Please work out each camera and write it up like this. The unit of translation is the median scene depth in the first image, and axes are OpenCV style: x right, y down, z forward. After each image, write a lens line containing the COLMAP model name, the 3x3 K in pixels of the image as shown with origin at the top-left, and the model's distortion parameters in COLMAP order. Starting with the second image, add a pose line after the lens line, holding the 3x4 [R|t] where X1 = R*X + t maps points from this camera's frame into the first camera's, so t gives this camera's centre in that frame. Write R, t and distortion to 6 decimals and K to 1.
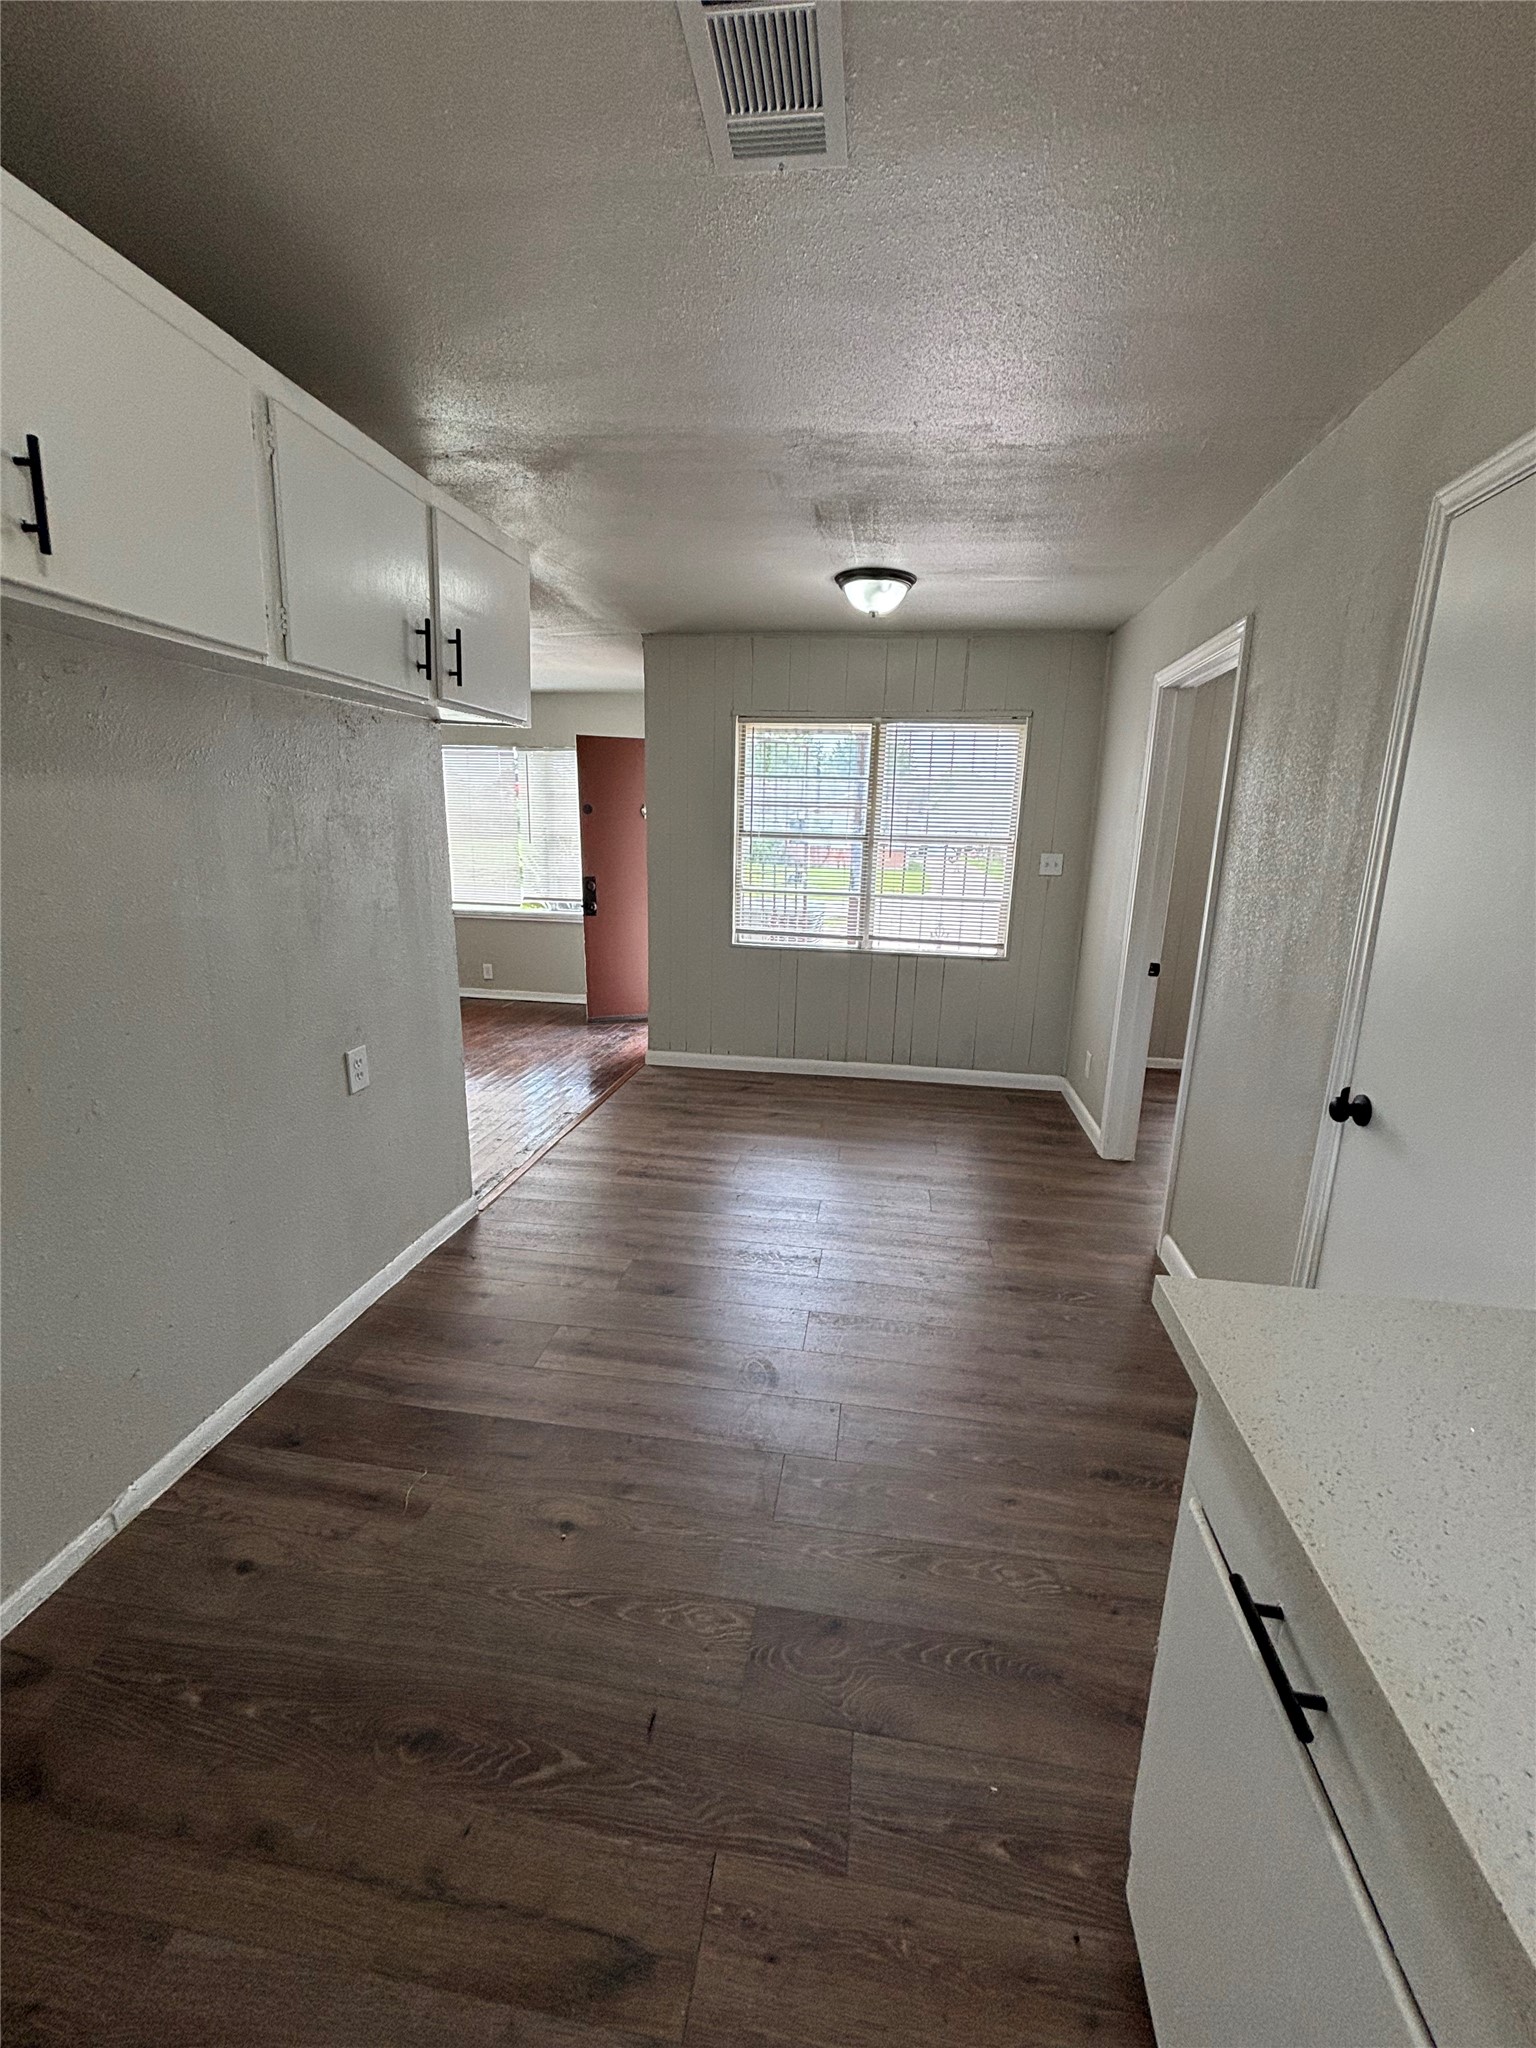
lens RADIAL K [[820.5, 0, 777.2], [0, 820.5, 1018.6], [0, 0, 1]] dist [-0.000106, 0.000824]
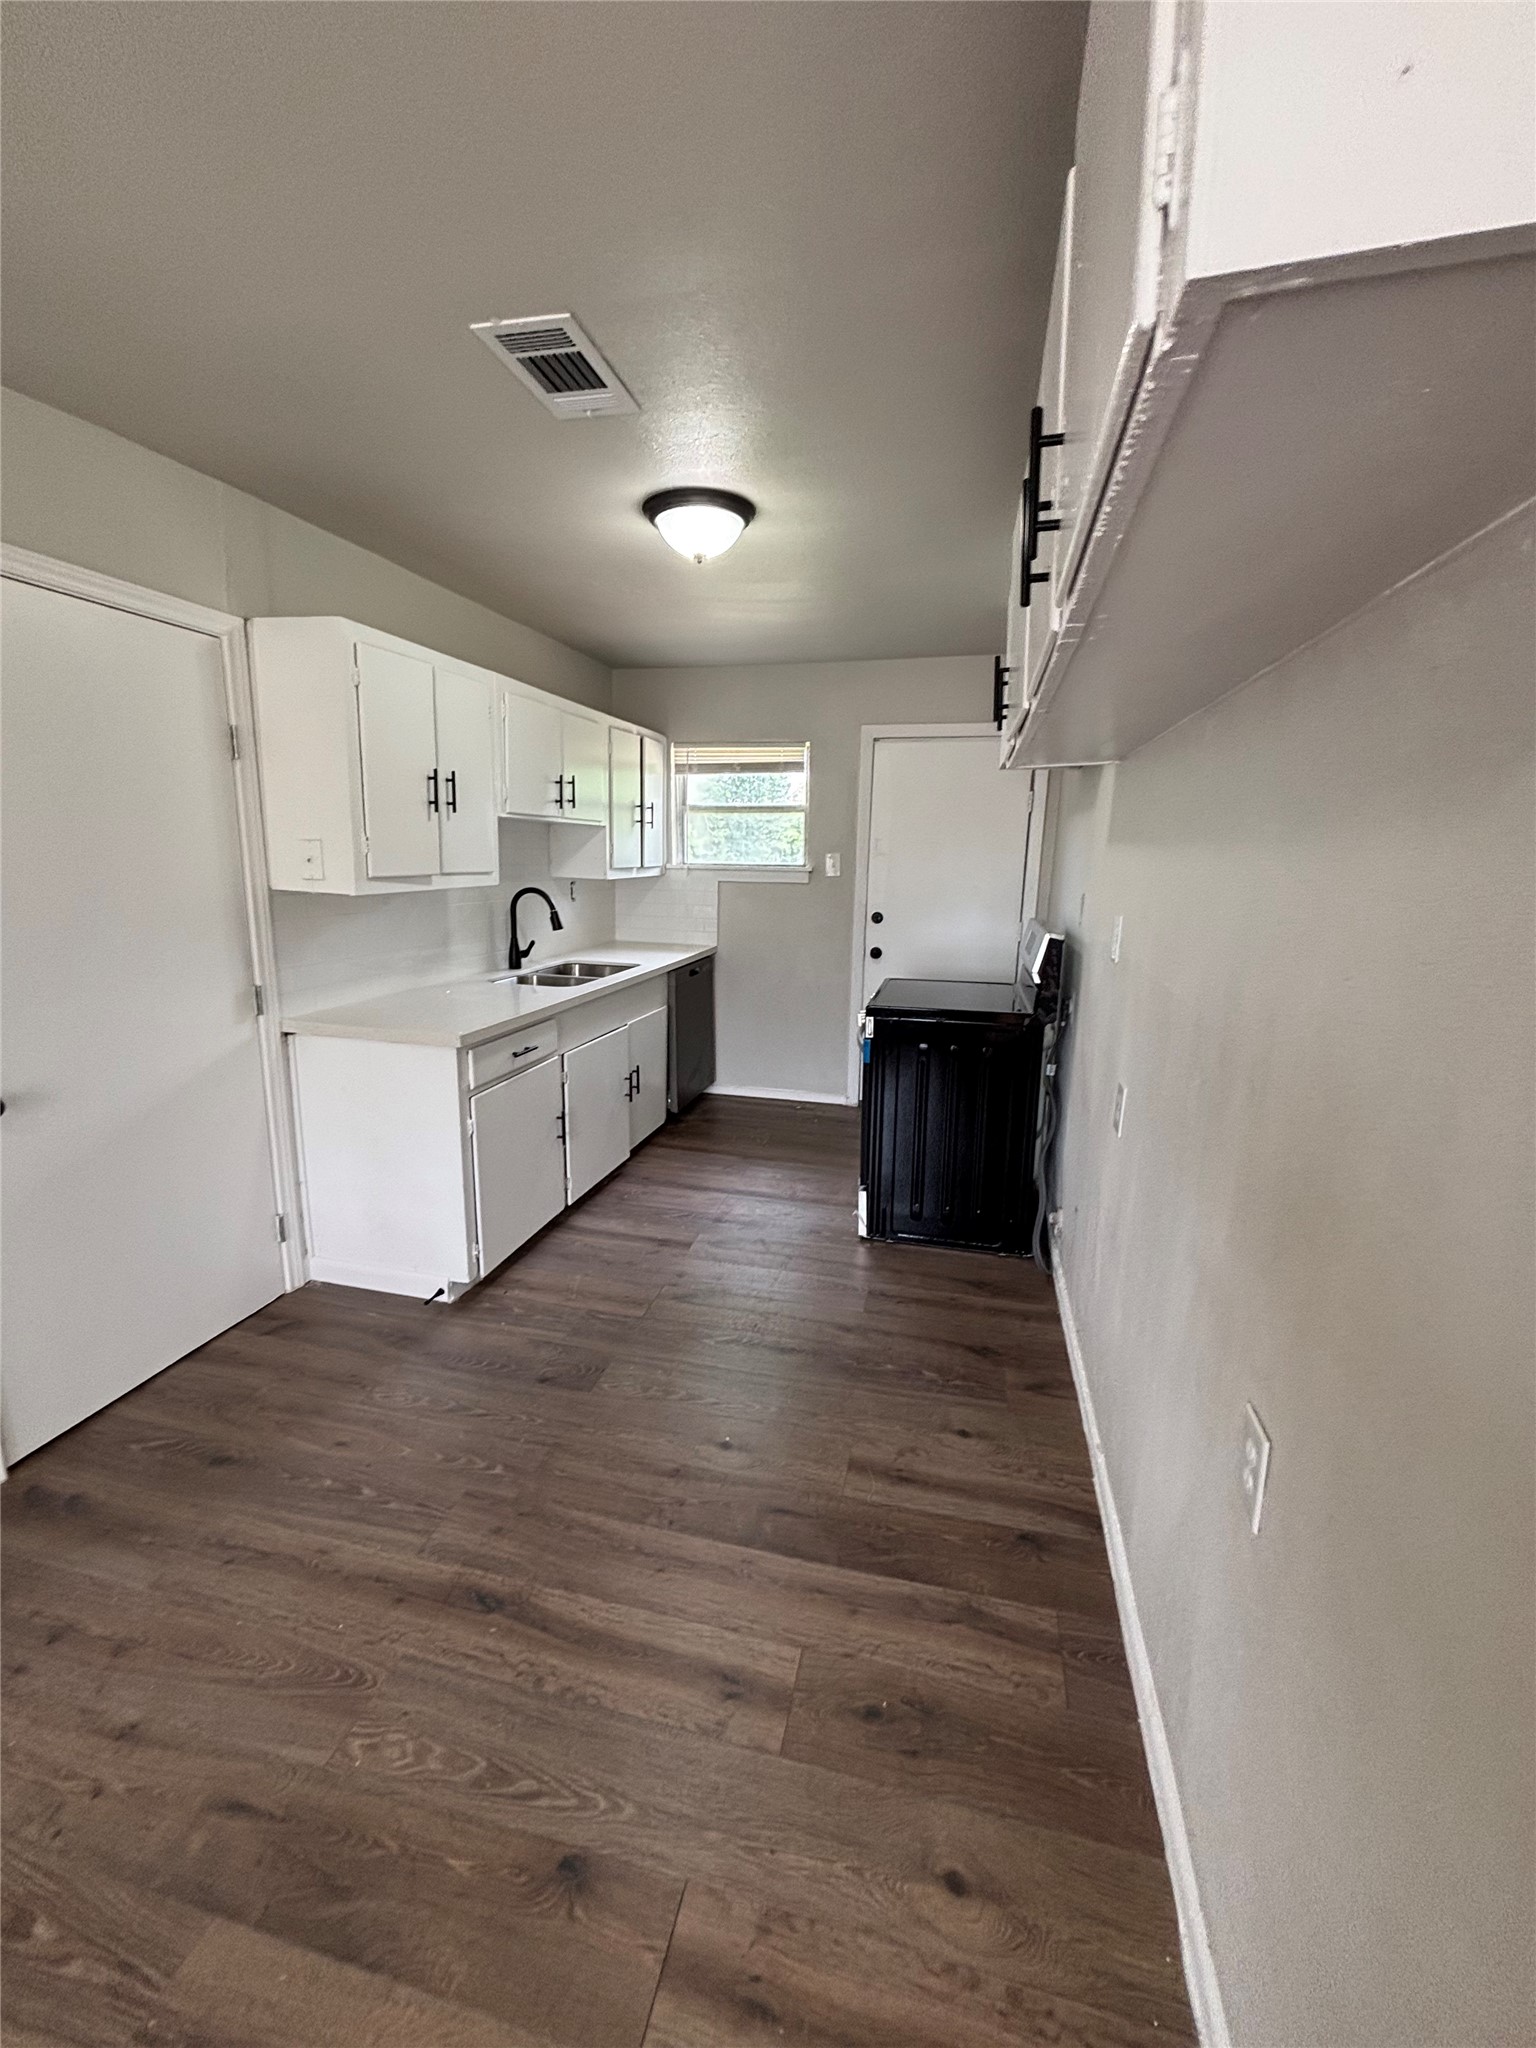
lens RADIAL K [[820.5, 0, 773.2], [0, 820.5, 1016.6], [0, 0, 1]] dist [-0.000106, 0.000824]
pose [[-0.993526, -0.060014, 0.096459, -0.389873], [-0.016579, 0.916580, 0.399507, -0.421473], [-0.112388, 0.395322, -0.911641, 1.780237]]
